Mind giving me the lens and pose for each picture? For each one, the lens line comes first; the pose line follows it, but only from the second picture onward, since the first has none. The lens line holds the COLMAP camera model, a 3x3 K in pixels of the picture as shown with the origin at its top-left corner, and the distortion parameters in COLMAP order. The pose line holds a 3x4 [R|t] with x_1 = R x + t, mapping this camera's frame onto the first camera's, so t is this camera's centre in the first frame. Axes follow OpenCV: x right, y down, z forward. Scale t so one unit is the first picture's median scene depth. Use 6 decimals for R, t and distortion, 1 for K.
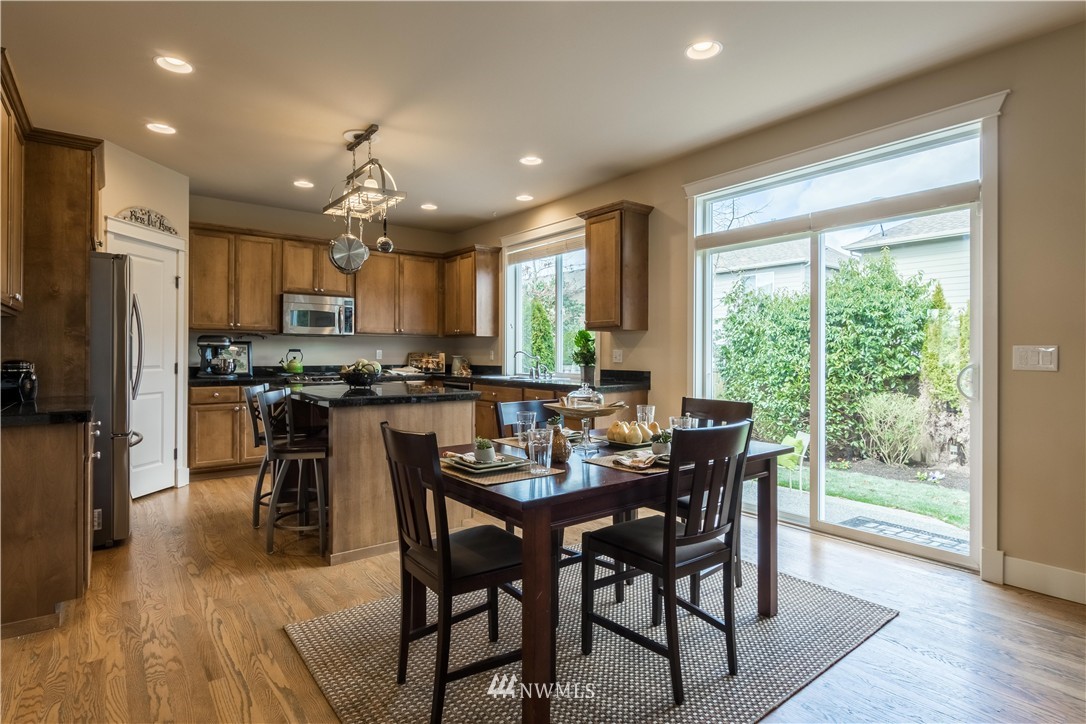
lens RADIAL K [[554.9, 0, 543.8], [0, 554.9, 353.4], [0, 0, 1]] dist [-0.003752, 0.000469]
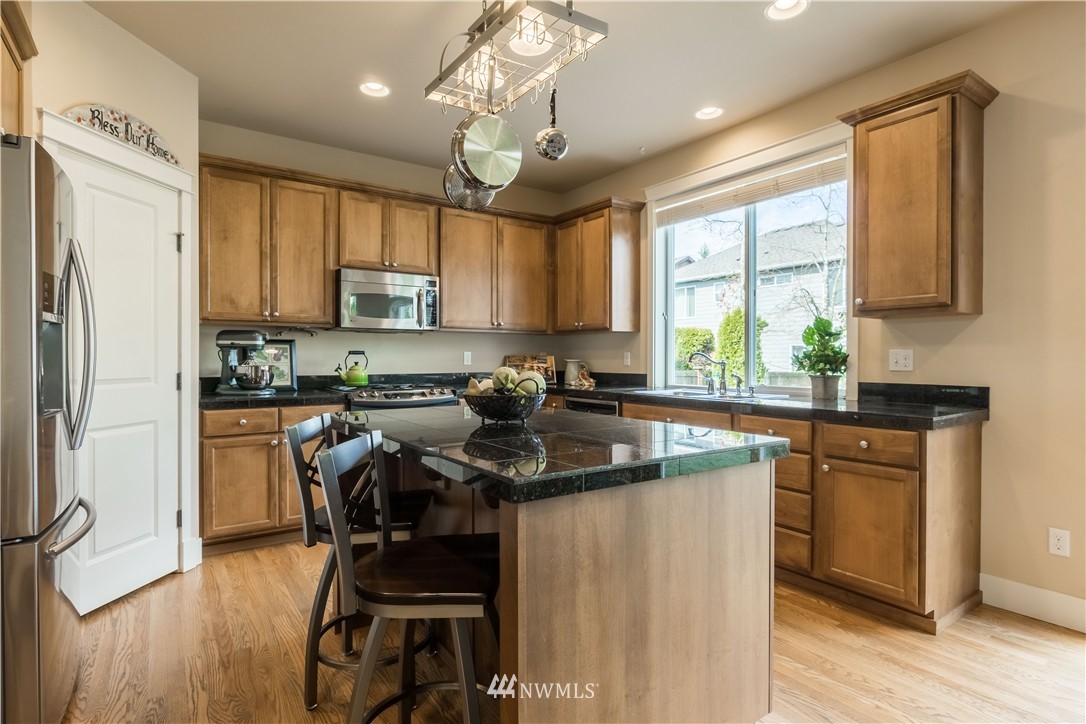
lens RADIAL K [[554.9, 0, 543.9], [0, 554.9, 361.0], [0, 0, 1]] dist [-0.003752, 0.000469]
pose [[0.998298, -0.002263, -0.058274, -0.189432], [0.002755, 0.999961, 0.008375, -0.000057], [0.058253, -0.008521, 0.998265, 0.349975]]
